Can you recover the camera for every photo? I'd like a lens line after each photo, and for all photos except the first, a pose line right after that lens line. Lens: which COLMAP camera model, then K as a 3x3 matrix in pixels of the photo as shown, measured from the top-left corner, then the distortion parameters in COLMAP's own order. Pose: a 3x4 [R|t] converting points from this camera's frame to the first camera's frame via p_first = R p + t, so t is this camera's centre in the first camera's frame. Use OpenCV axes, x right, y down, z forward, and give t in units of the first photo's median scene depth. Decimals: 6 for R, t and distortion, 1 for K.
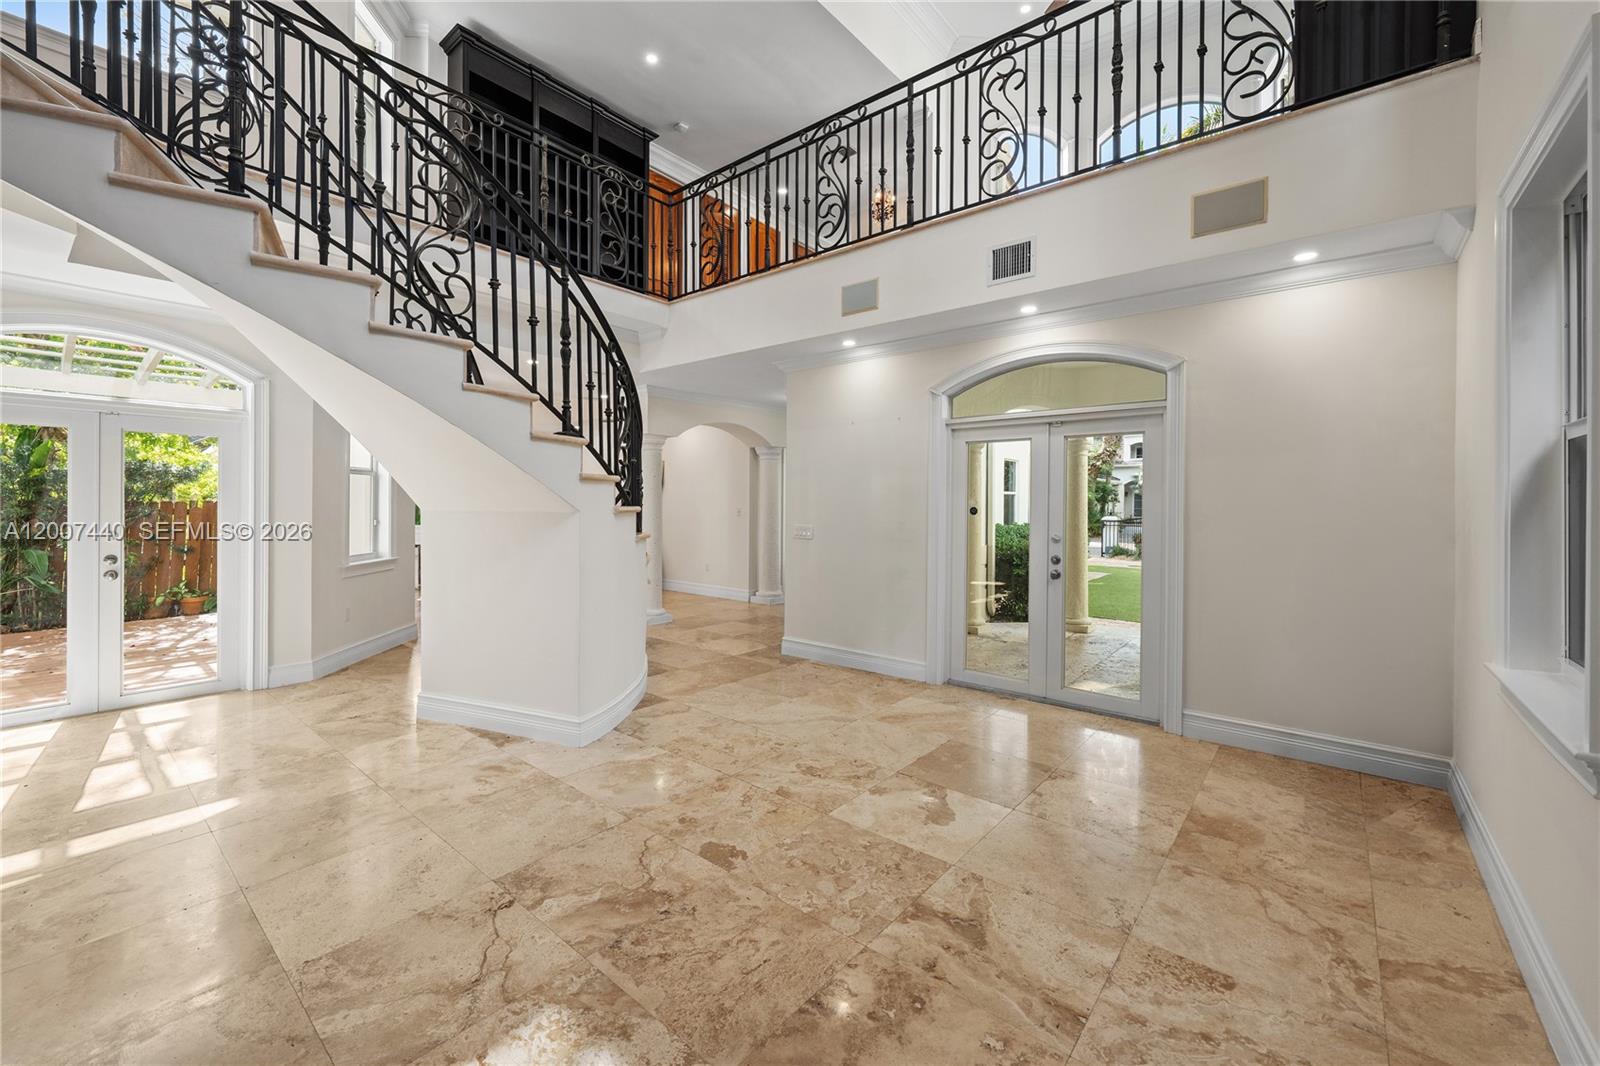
lens RADIAL K [[638.2, 0, 793.0], [0, 638.2, 507.3], [0, 0, 1]] dist [-0.002753, -0.000537]
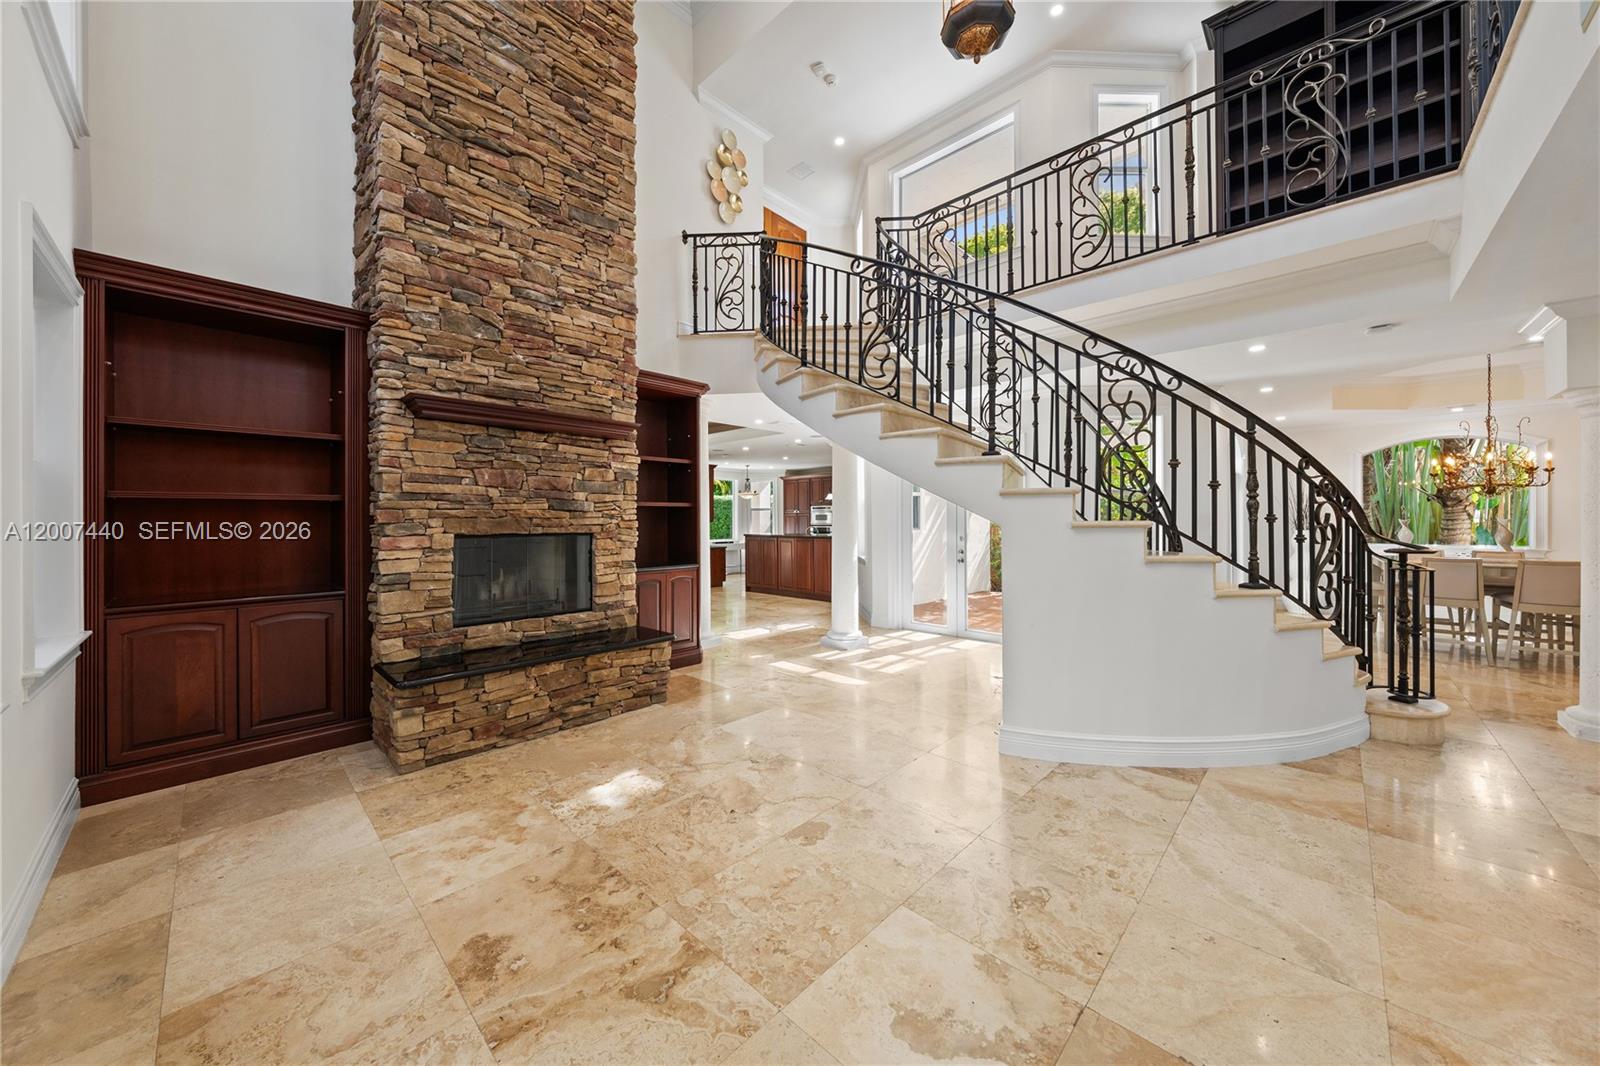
lens RADIAL K [[563.2, 0, 779.2], [0, 563.2, 519.6], [0, 0, 1]] dist [-0.004098, -0.000115]
pose [[-0.078723, -0.006527, -0.996875, 1.000185], [-0.000943, 0.999979, -0.006473, 0.006566], [0.996896, 0.000431, -0.078727, 1.175041]]
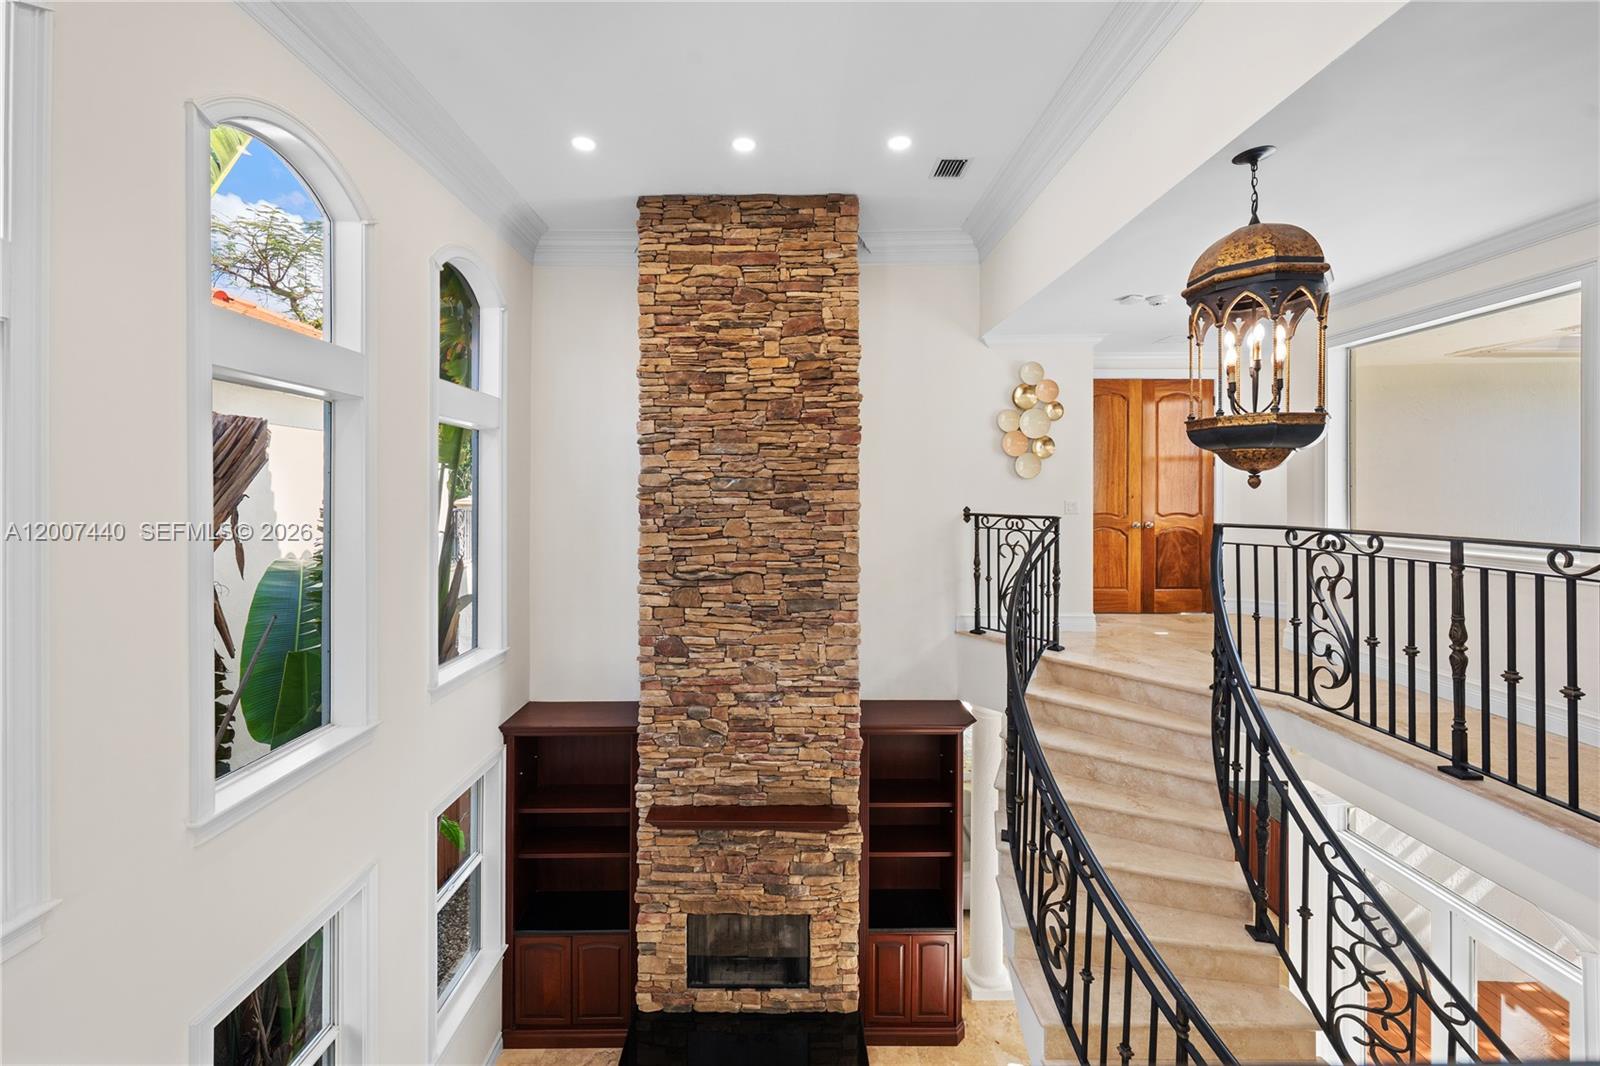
lens RADIAL K [[619.4, 0, 788.2], [0, 619.4, 483.0], [0, 0, 1]] dist [-0.000531, -0.000082]
pose [[-0.765206, -0.008753, -0.643726, 0.585923], [-0.008328, 0.999958, -0.003697, -1.496550], [0.643732, 0.002532, -0.765247, 2.014259]]
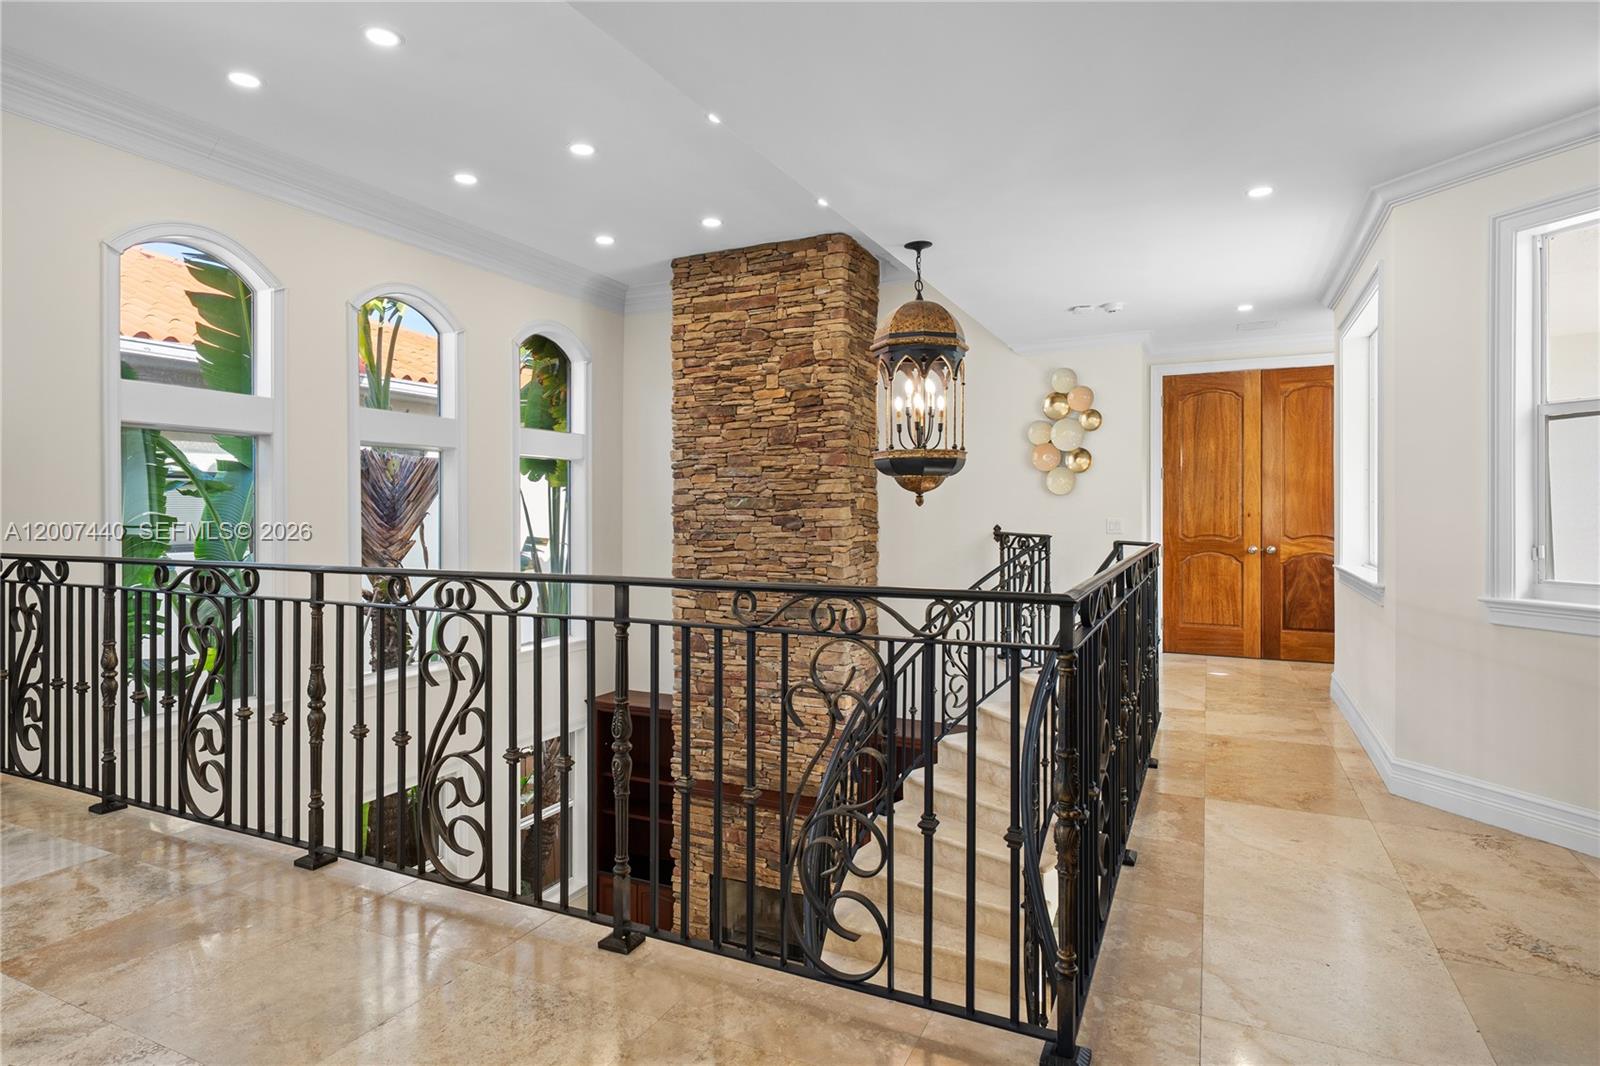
lens RADIAL K [[856.1, 0, 798.9], [0, 856.1, 496.6], [0, 0, 1]] dist [0.002163, 0.000564]
pose [[-0.968921, -0.002214, -0.247359, -0.059834], [-0.001573, 0.999995, -0.002786, -1.516187], [0.247364, -0.002310, -0.968920, 3.631616]]
